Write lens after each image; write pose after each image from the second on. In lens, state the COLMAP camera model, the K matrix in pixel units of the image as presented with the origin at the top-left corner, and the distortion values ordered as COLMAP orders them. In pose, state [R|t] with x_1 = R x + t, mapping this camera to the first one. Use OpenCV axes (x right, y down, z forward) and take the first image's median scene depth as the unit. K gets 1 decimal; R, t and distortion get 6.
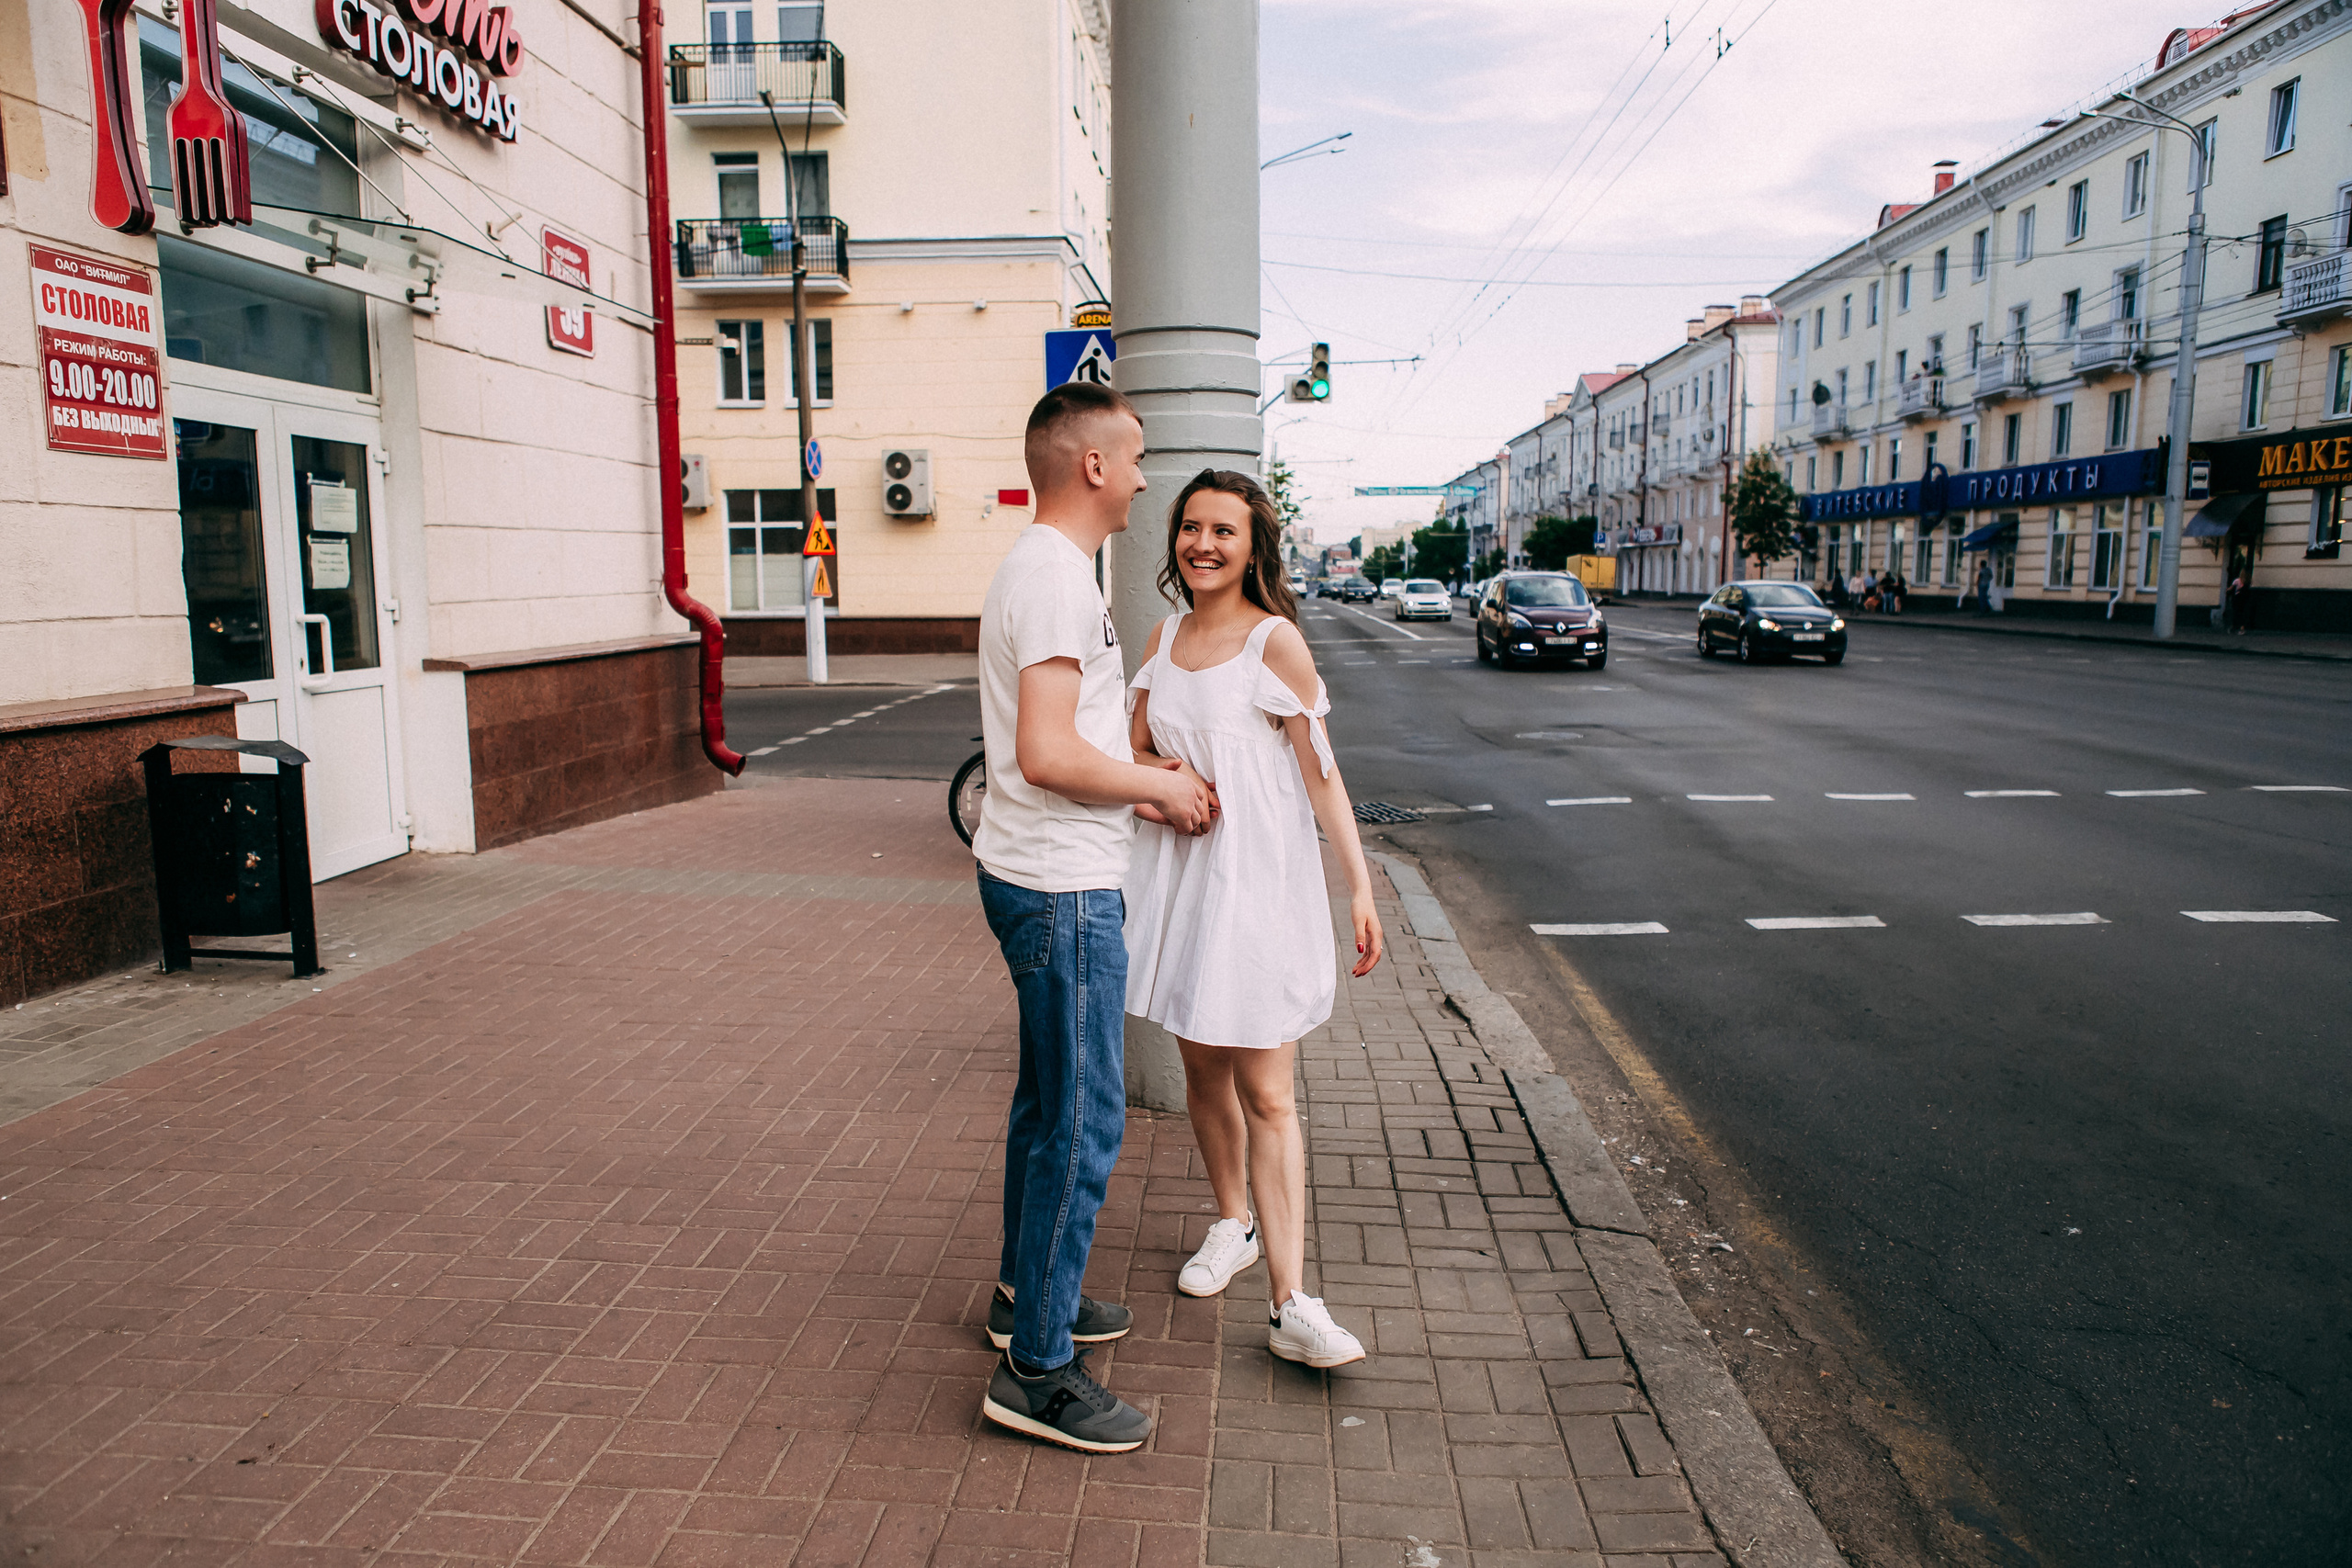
lens RADIAL K [[1599.4, 0, 1132.6], [0, 1599.4, 797.8], [0, 0, 1]] dist [-0.036693, 0.026184]
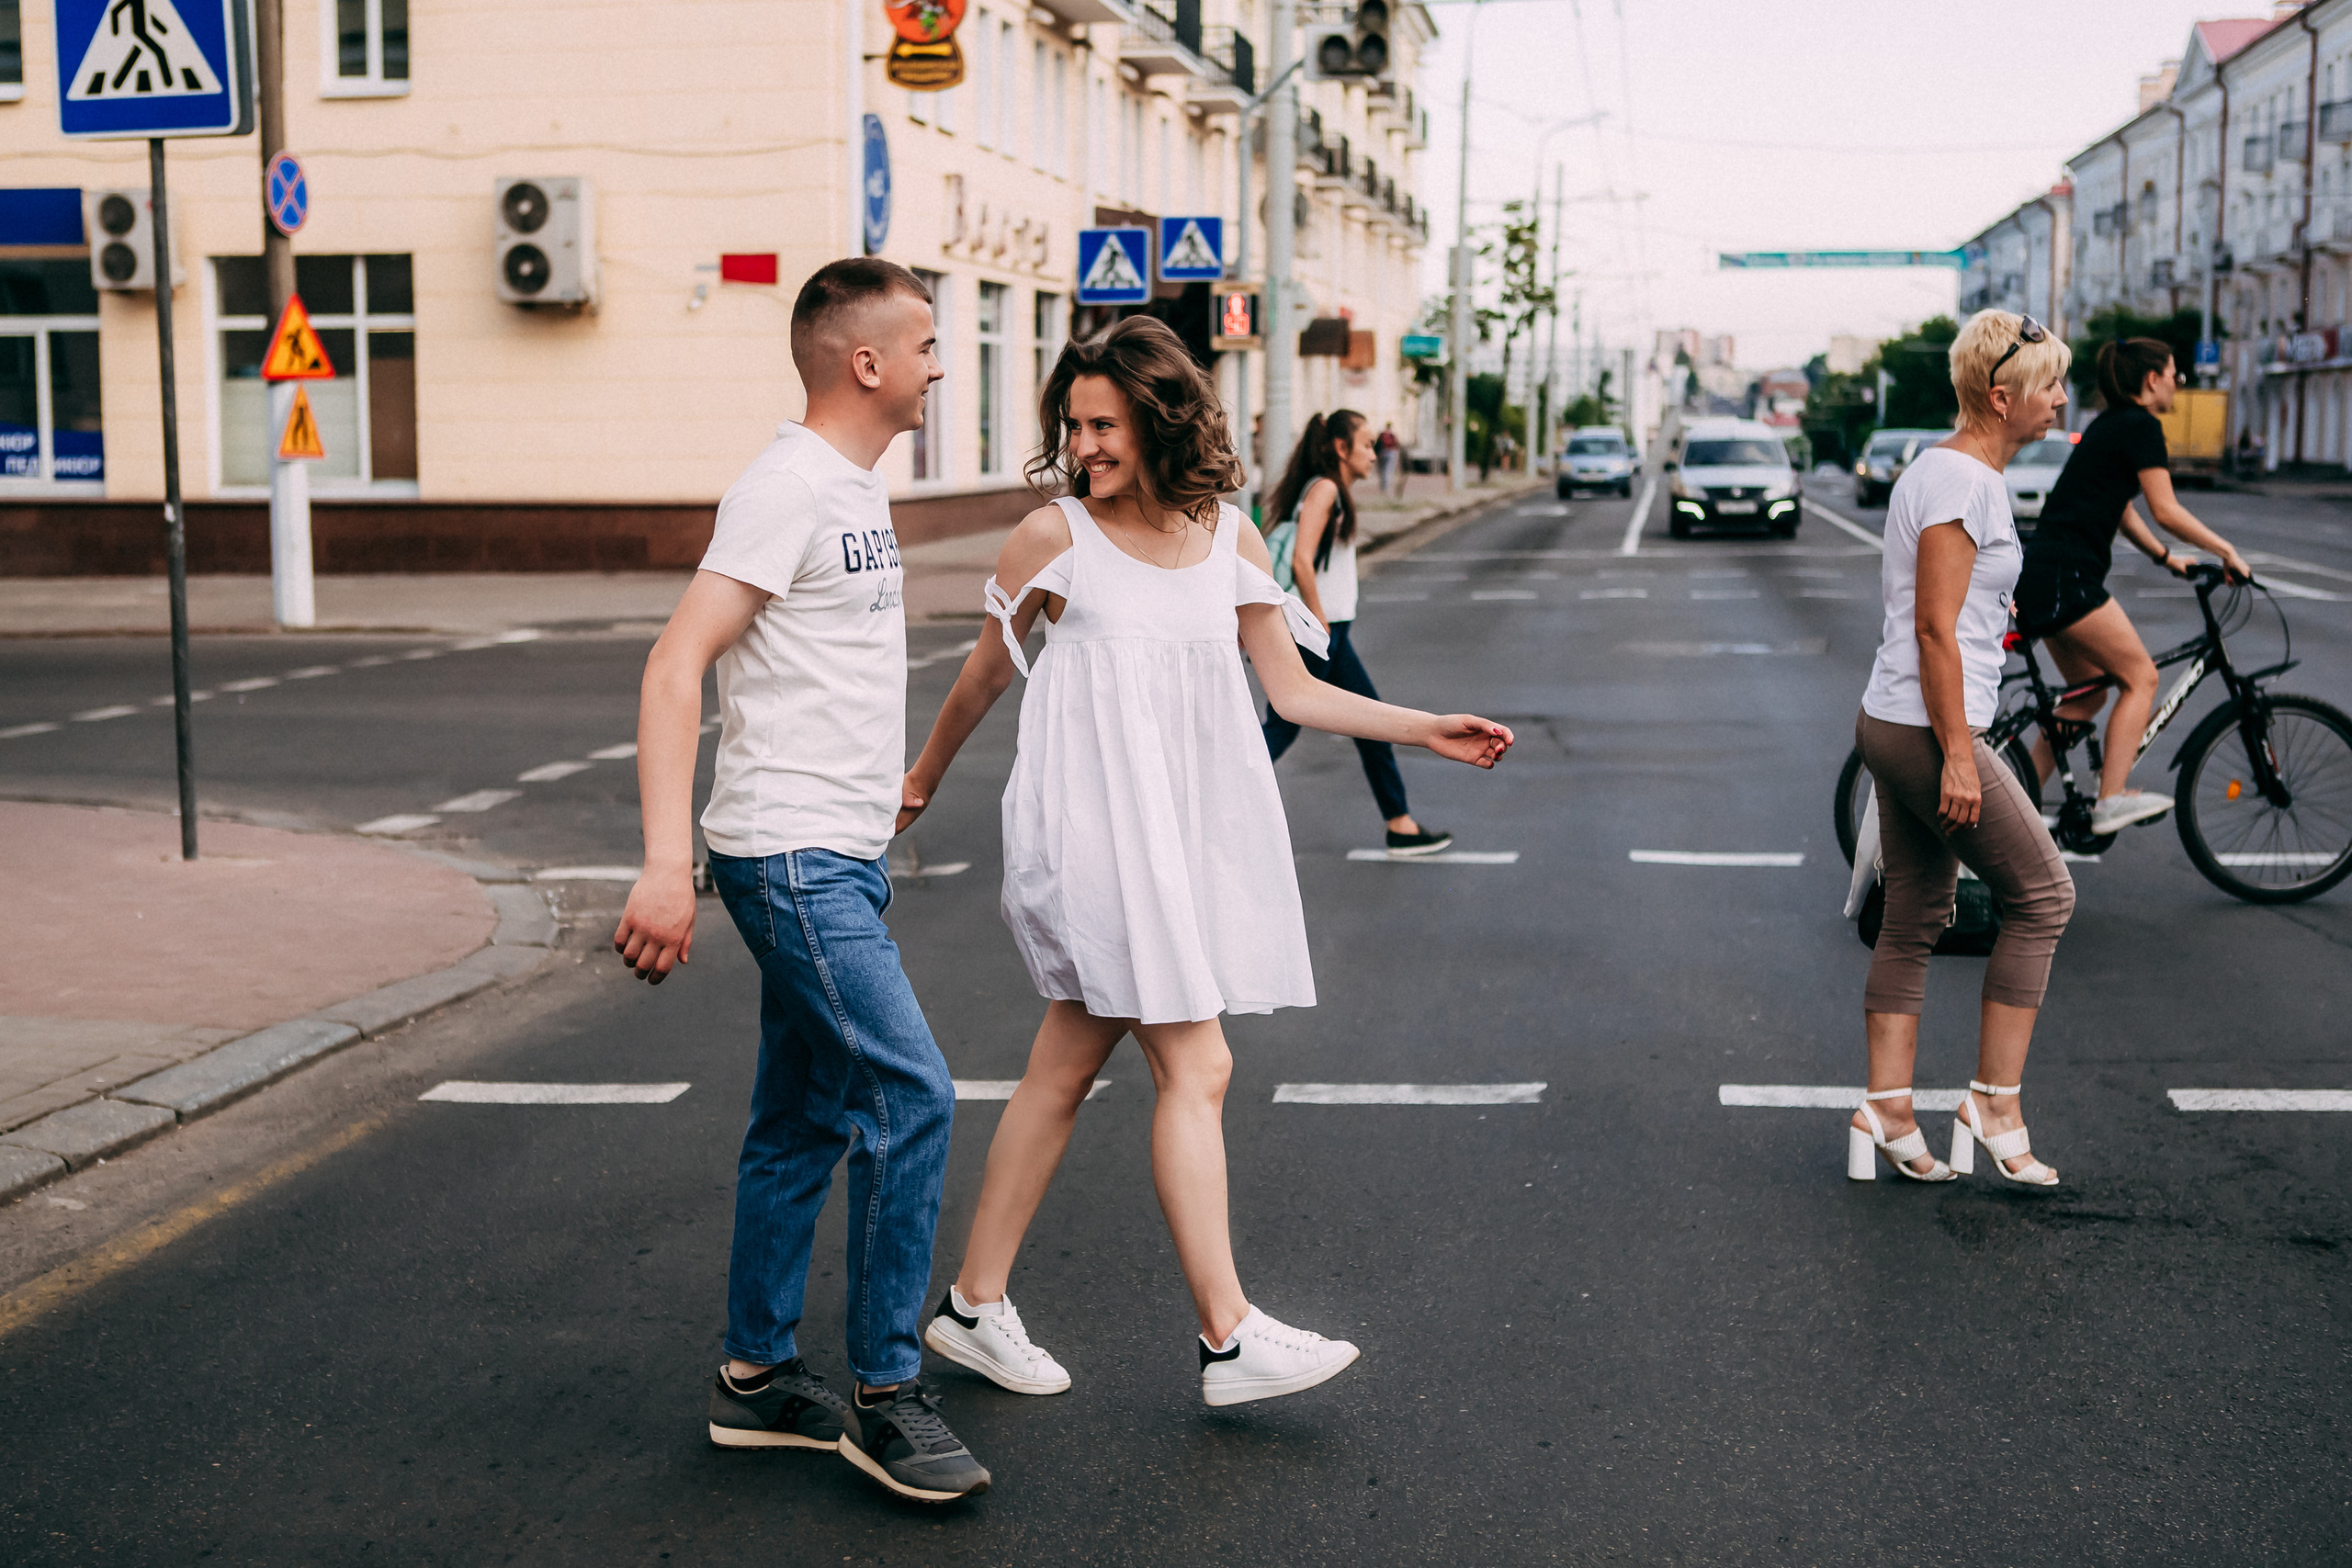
lens RADIAL K [[3192.5, 0, 1174.8], [0, 3192.5, 789.1], [0, 0, 1]] dist [-0.018623, 0.000000]
pose [[0.996346, 0.012688, -0.084466, 0.107929], [-0.014907, 0.999559, -0.025692, 0.001614], [0.084103, 0.026857, 0.996095, -0.000060]]
